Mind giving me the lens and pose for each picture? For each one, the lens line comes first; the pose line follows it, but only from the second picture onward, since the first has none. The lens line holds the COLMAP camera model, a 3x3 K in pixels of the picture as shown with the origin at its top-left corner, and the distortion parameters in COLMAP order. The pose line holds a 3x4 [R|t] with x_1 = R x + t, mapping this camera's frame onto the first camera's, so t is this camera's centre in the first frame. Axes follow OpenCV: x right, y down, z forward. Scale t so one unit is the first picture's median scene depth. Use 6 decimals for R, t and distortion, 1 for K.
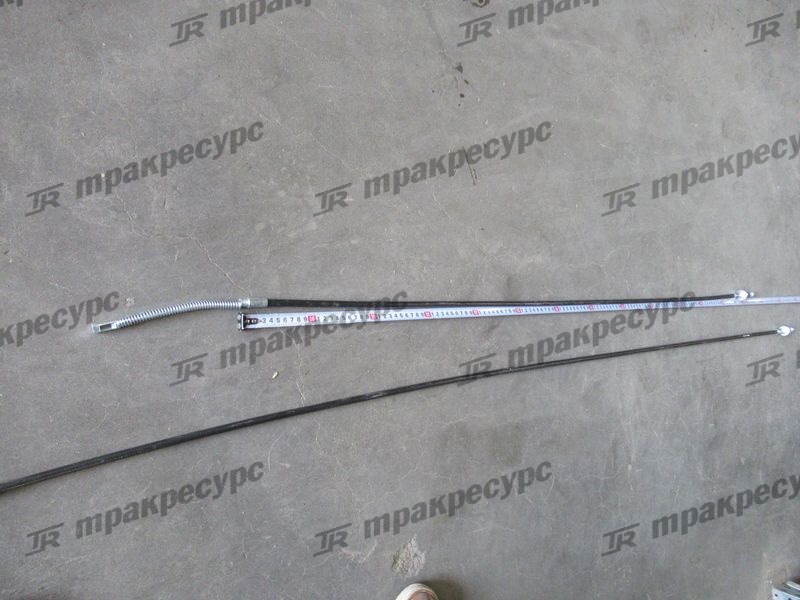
lens RADIAL K [[618.0, 0, 398.7], [0, 618.0, 311.0], [0, 0, 1]] dist [-0.005732, -0.001118]
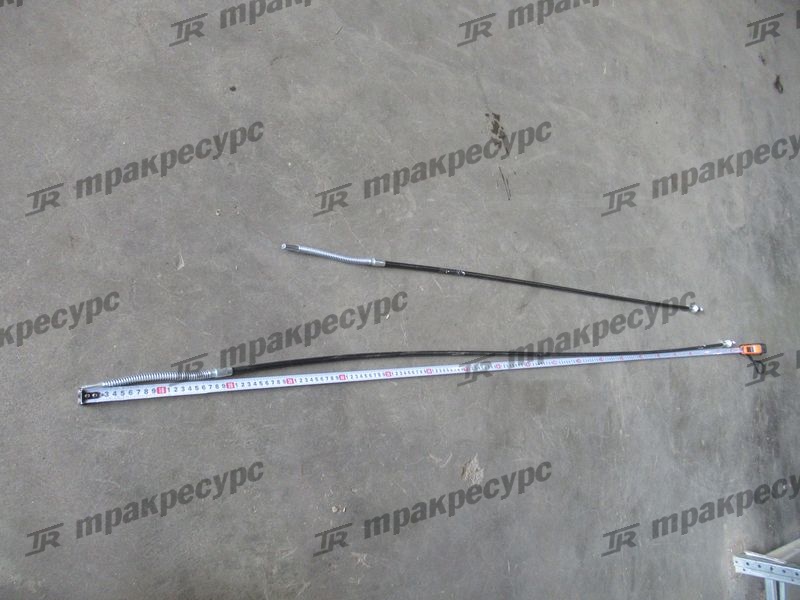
lens RADIAL K [[618.0, 0, 398.7], [0, 618.0, 311.0], [0, 0, 1]] dist [-0.005732, -0.001118]
pose [[0.995939, 0.012320, 0.089189, -0.233789], [-0.000379, 0.991159, -0.132679, 0.214271], [-0.090035, 0.132106, 0.987138, -0.284904]]
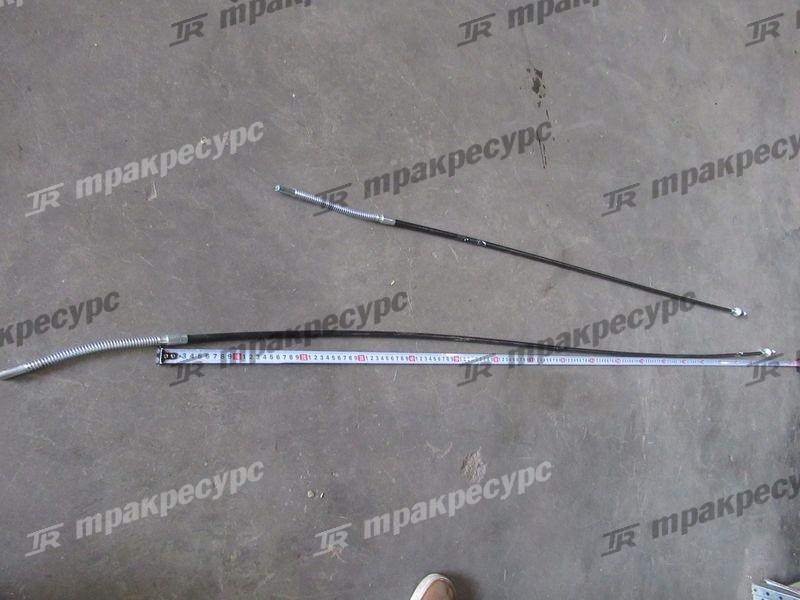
lens RADIAL K [[618.0, 0, 398.7], [0, 618.0, 311.0], [0, 0, 1]] dist [-0.005732, -0.001118]
pose [[0.993657, 0.099684, 0.052044, -0.192467], [-0.093756, 0.989932, -0.106041, 0.223771], [-0.062090, 0.100489, 0.992999, -0.155380]]
